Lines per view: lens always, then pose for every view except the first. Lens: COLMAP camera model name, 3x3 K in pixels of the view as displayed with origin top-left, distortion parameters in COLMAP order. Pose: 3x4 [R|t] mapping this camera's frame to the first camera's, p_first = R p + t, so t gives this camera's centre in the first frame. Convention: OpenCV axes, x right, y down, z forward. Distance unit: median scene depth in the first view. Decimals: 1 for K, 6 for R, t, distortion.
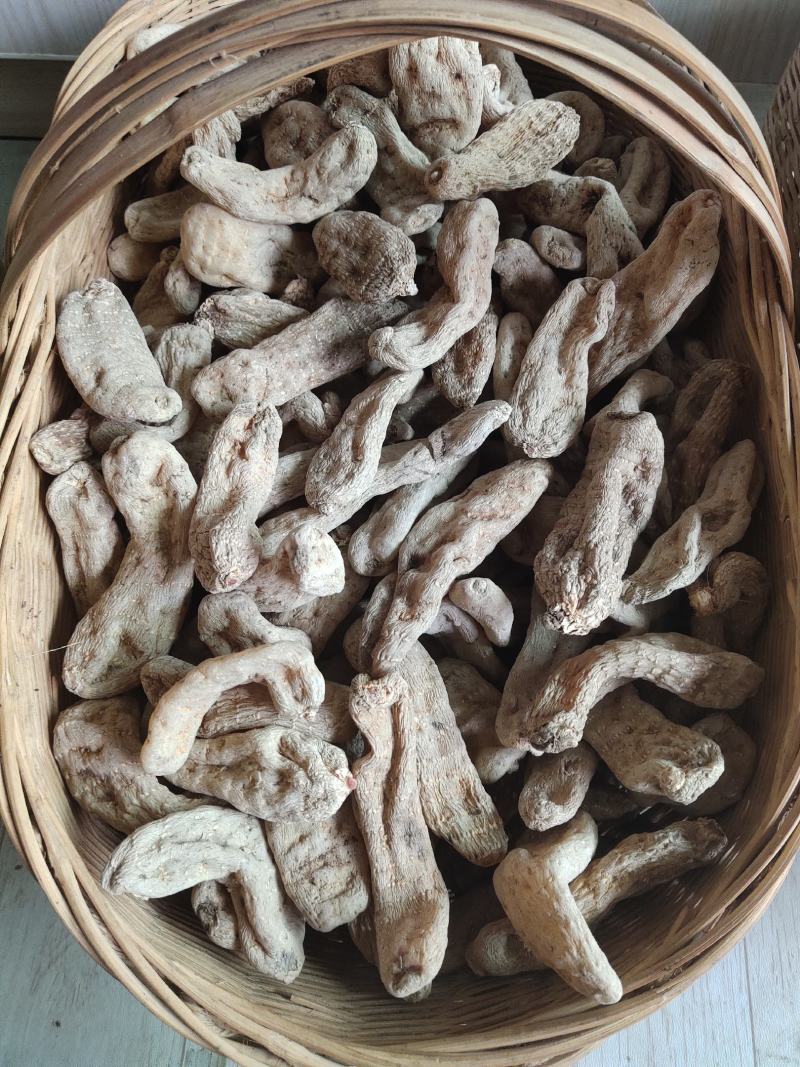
lens RADIAL K [[796.4, 0, 400.0], [0, 796.4, 533.5], [0, 0, 1]] dist [0.094221, -0.146706]
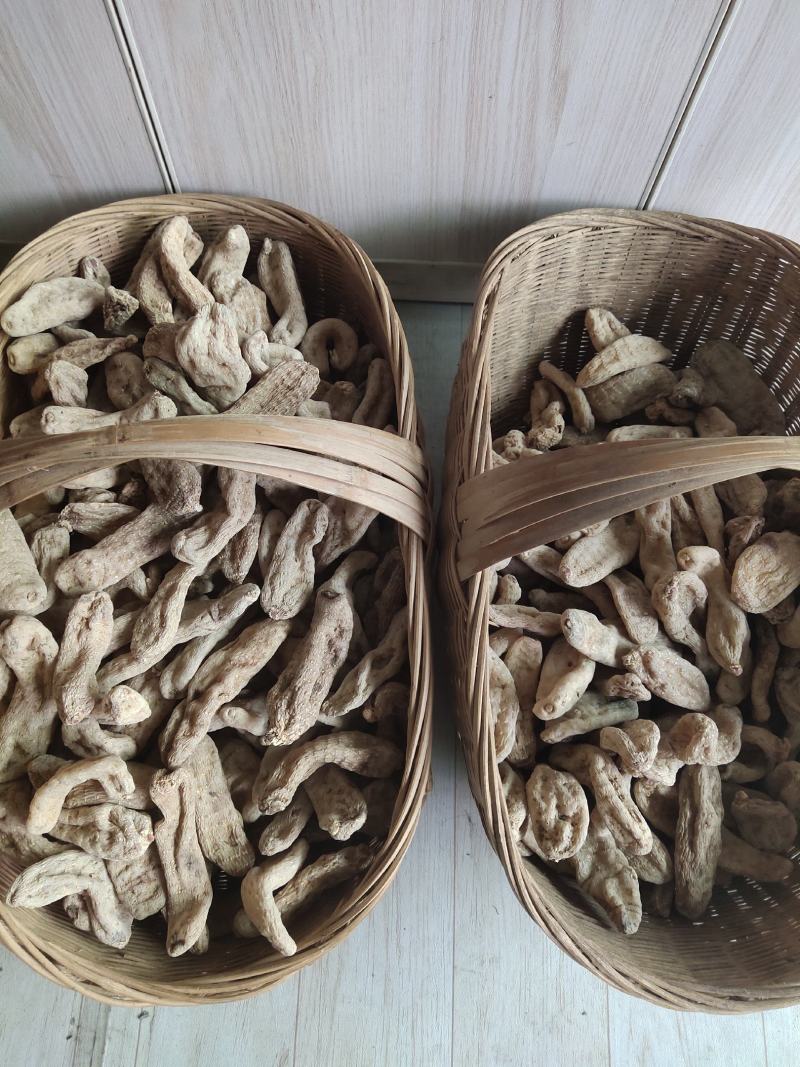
lens RADIAL K [[796.4, 0, 400.0], [0, 796.4, 533.5], [0, 0, 1]] dist [0.094221, -0.146706]
pose [[0.998817, -0.027054, 0.040397, 0.375537], [0.023292, 0.995592, 0.090854, -0.430930], [-0.042677, -0.089806, 0.995045, -0.609745]]
